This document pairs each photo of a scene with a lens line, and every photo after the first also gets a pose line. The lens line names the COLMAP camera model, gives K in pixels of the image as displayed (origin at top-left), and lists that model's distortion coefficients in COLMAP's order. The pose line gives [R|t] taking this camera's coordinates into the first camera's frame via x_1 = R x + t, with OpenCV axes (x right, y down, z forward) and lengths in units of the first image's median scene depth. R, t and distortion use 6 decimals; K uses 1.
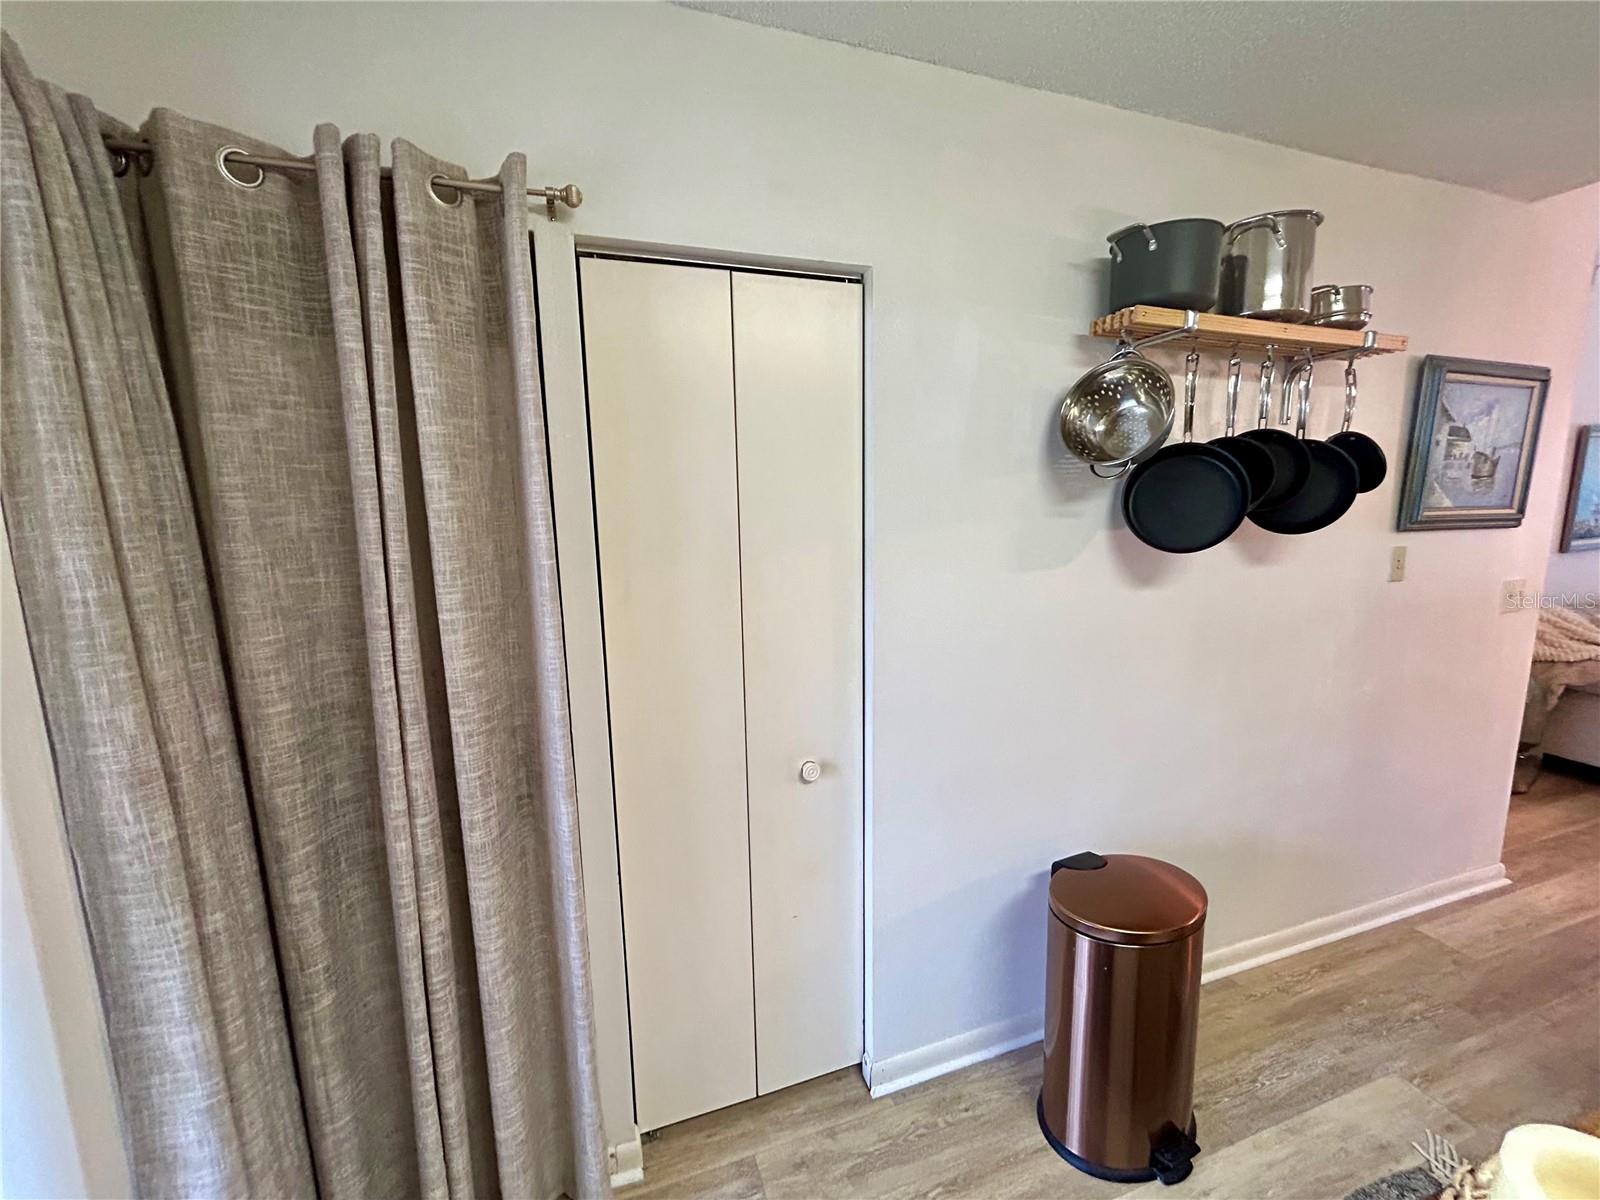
lens RADIAL K [[650.3, 0, 801.1], [0, 650.3, 598.8], [0, 0, 1]] dist [-0.000171, 0.000786]
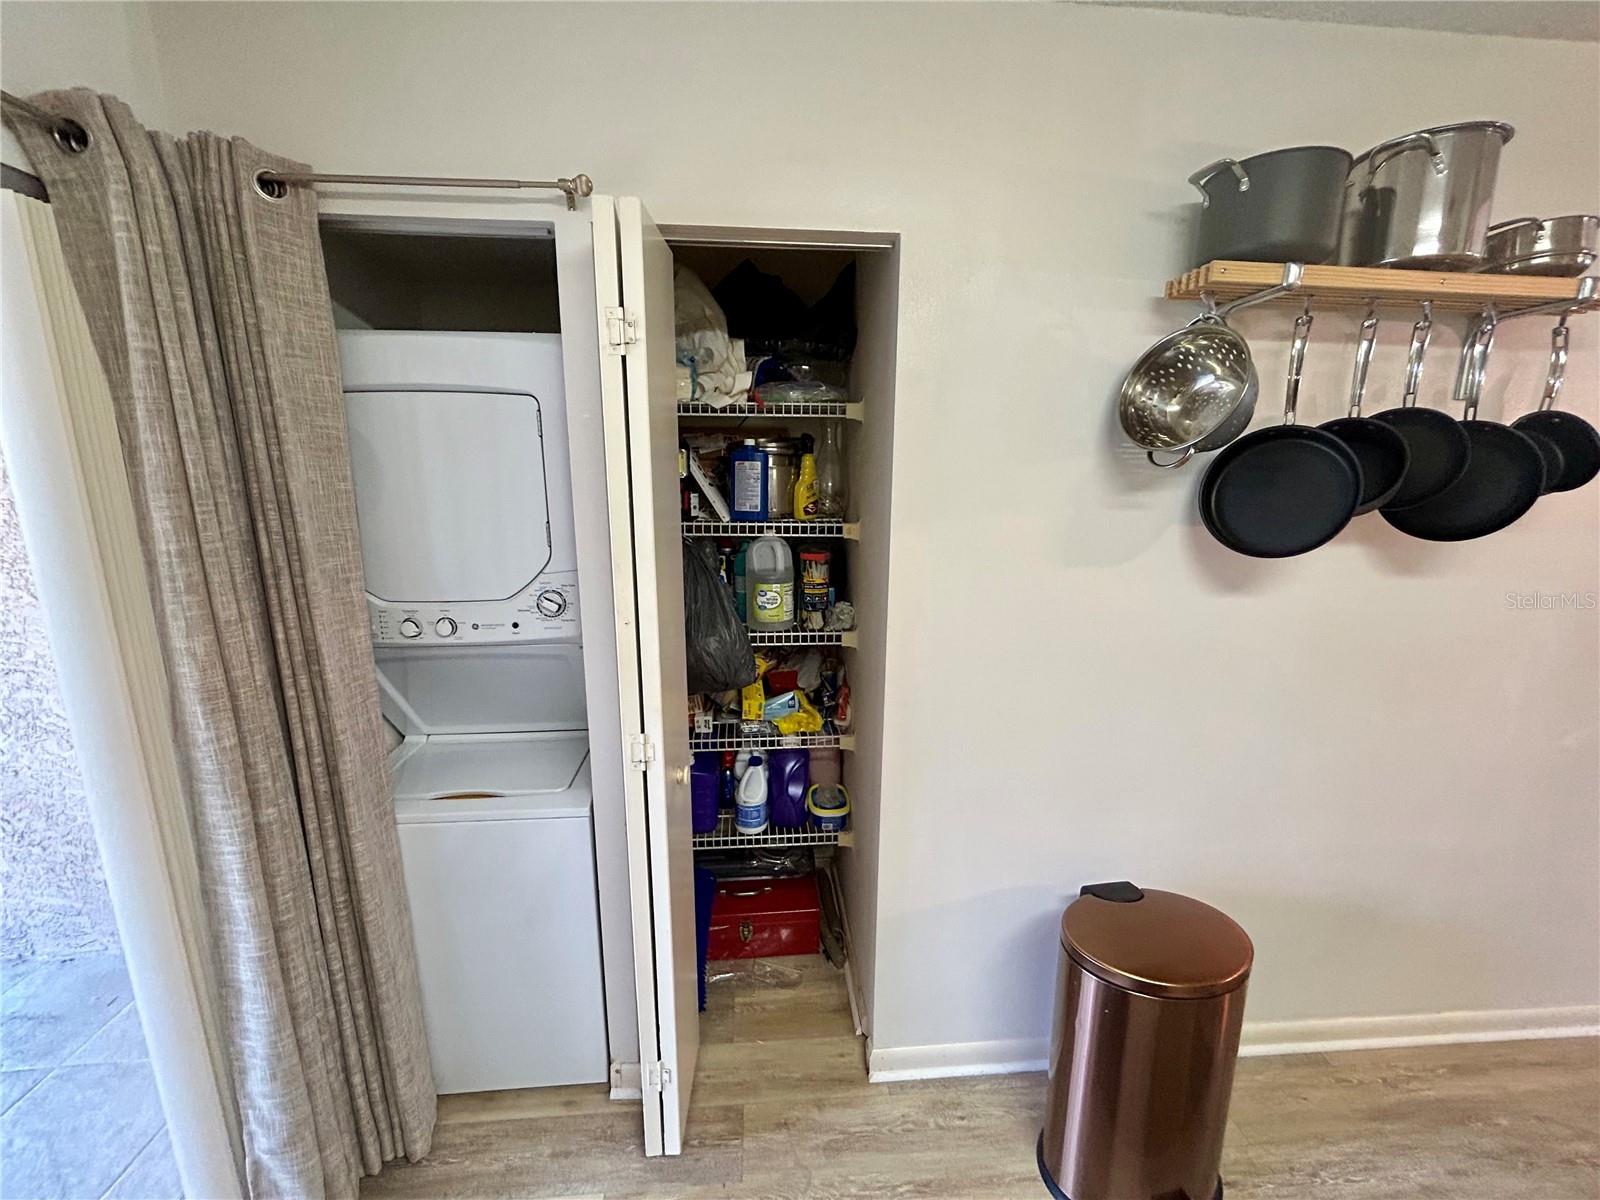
lens RADIAL K [[650.3, 0, 801.1], [0, 650.3, 598.8], [0, 0, 1]] dist [-0.000171, 0.000786]
pose [[0.967937, 0.073772, -0.240118, 0.211371], [-0.061527, 0.996412, 0.058112, -0.029675], [0.243543, -0.041475, 0.969003, 0.035547]]
